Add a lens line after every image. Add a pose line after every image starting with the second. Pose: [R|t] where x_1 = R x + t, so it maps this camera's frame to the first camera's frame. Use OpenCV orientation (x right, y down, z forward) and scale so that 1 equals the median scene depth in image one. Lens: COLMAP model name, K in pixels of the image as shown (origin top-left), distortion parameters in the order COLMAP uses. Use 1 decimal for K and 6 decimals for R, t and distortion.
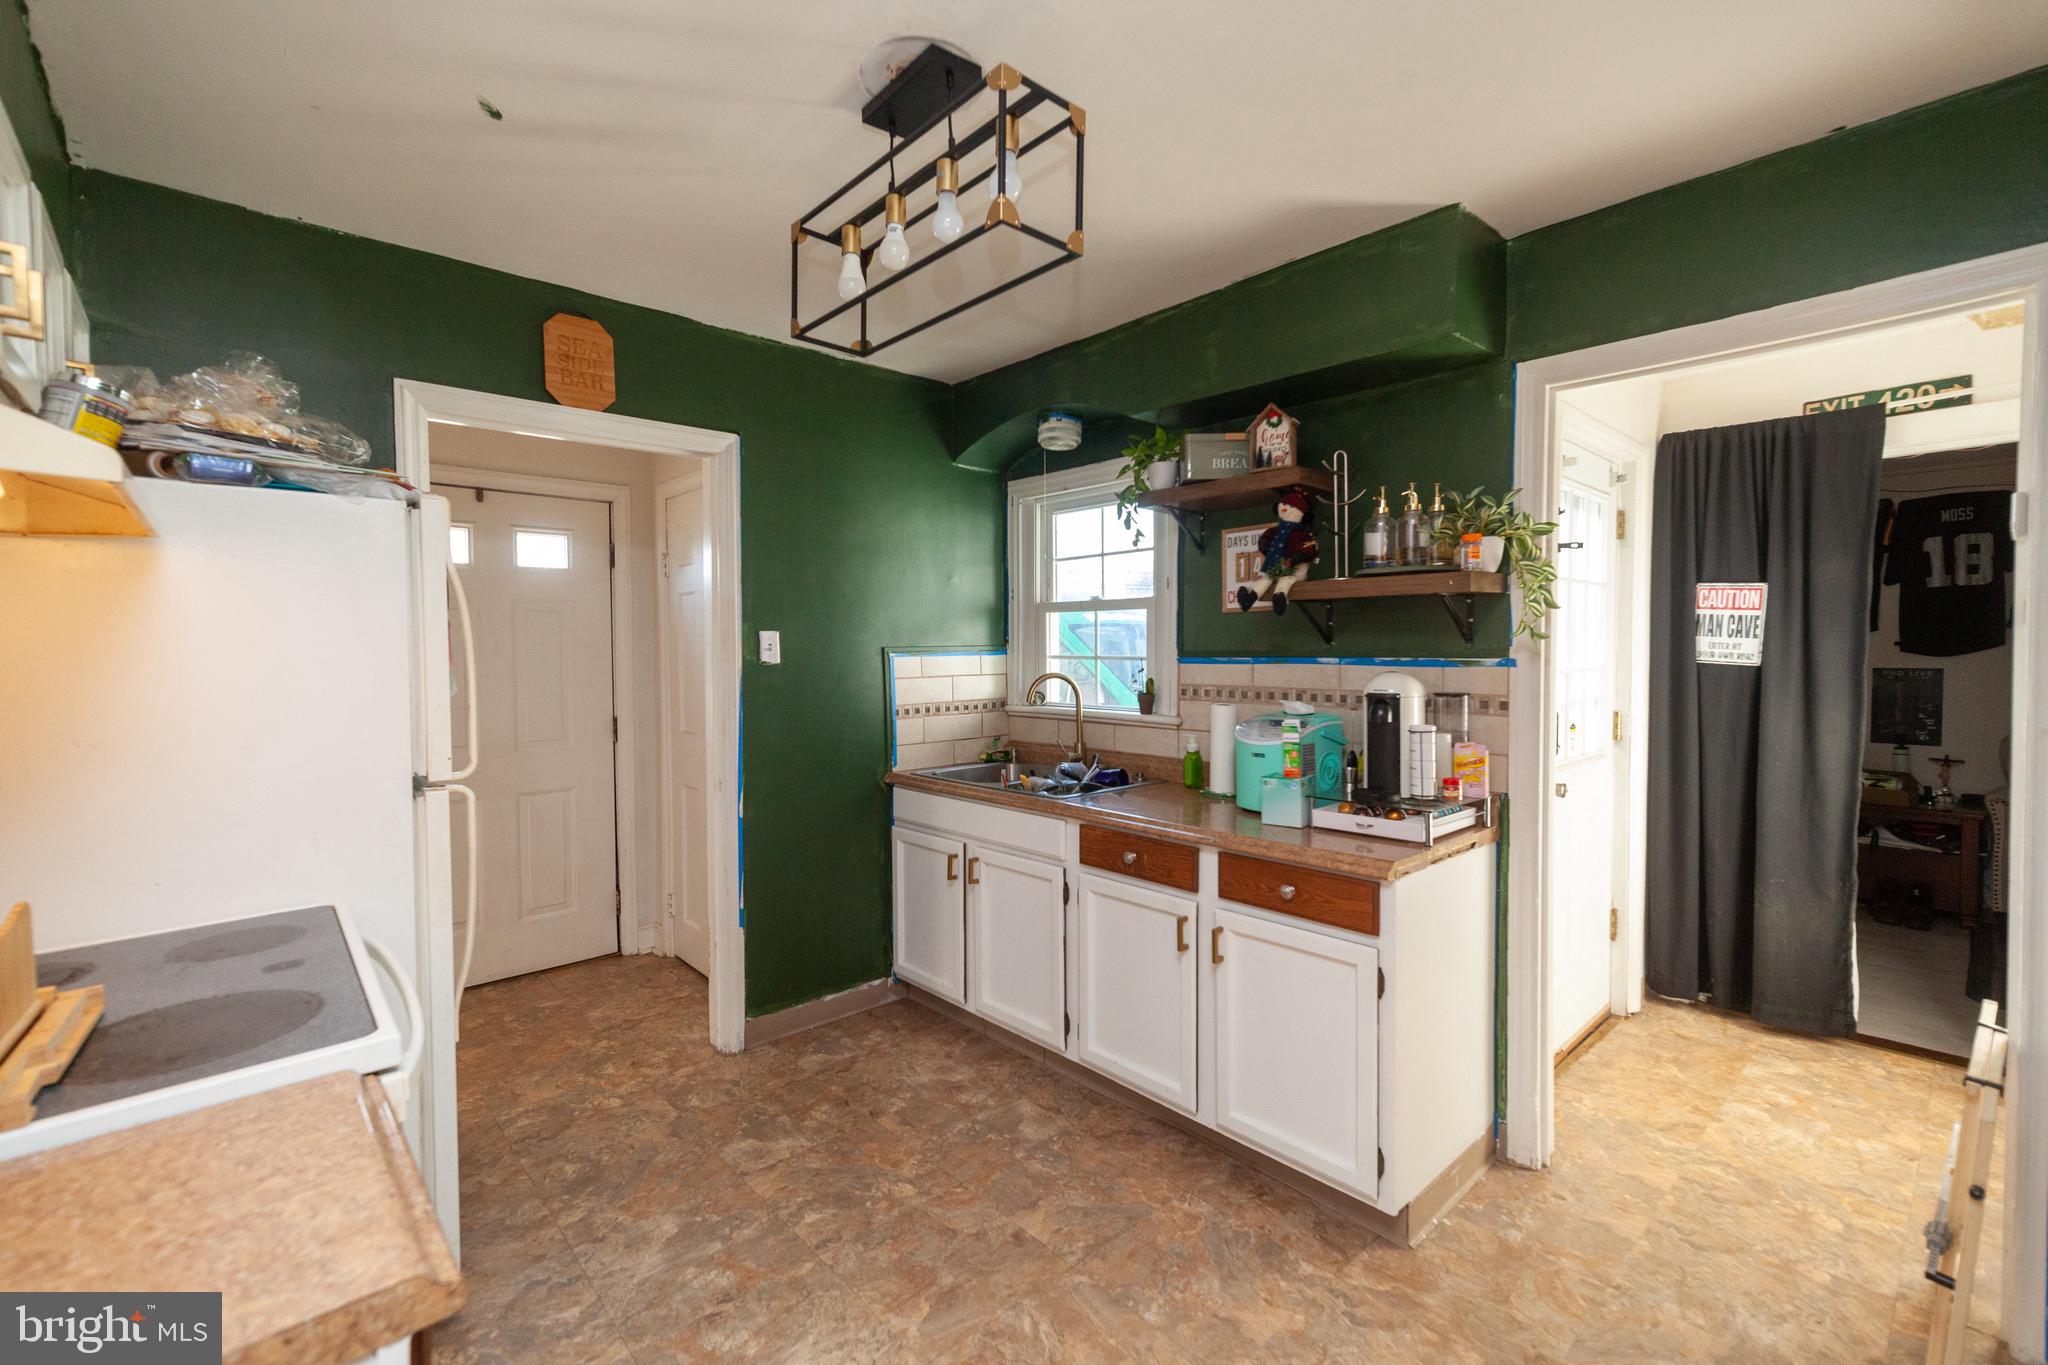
lens RADIAL K [[886.6, 0, 1025.0], [0, 886.6, 678.0], [0, 0, 1]] dist [0.006002, 0.001191]
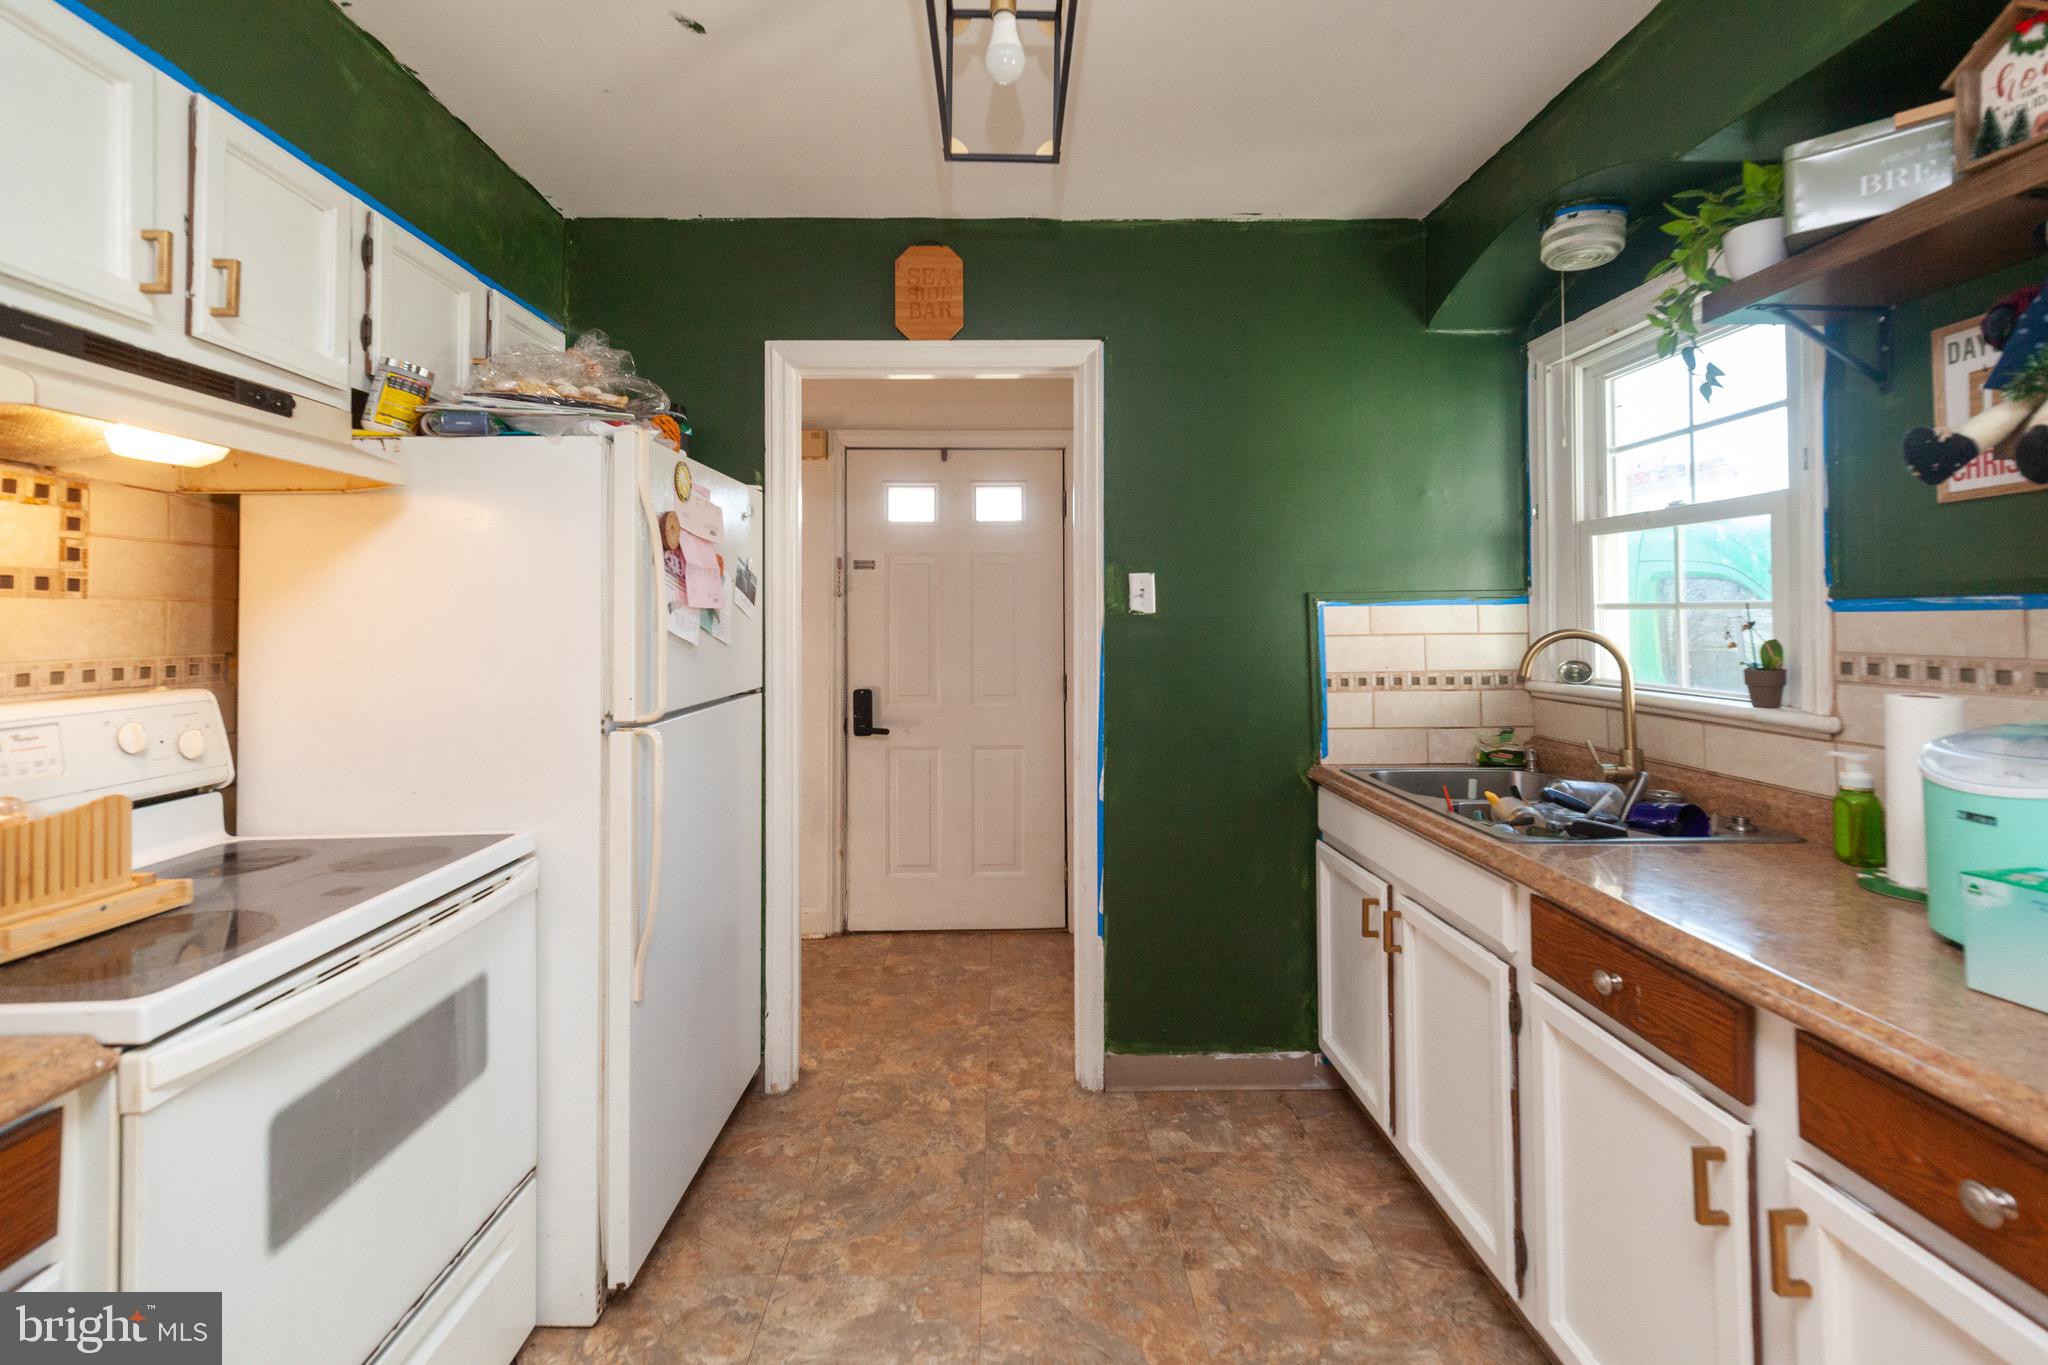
lens RADIAL K [[909.7, 0, 1007.3], [0, 909.7, 600.2], [0, 0, 1]] dist [0.007820, 0.000135]
pose [[0.746281, -0.012698, -0.665510, 0.176094], [-0.021218, 0.998856, -0.042851, 0.010238], [0.665293, 0.046099, 0.745158, 0.303596]]
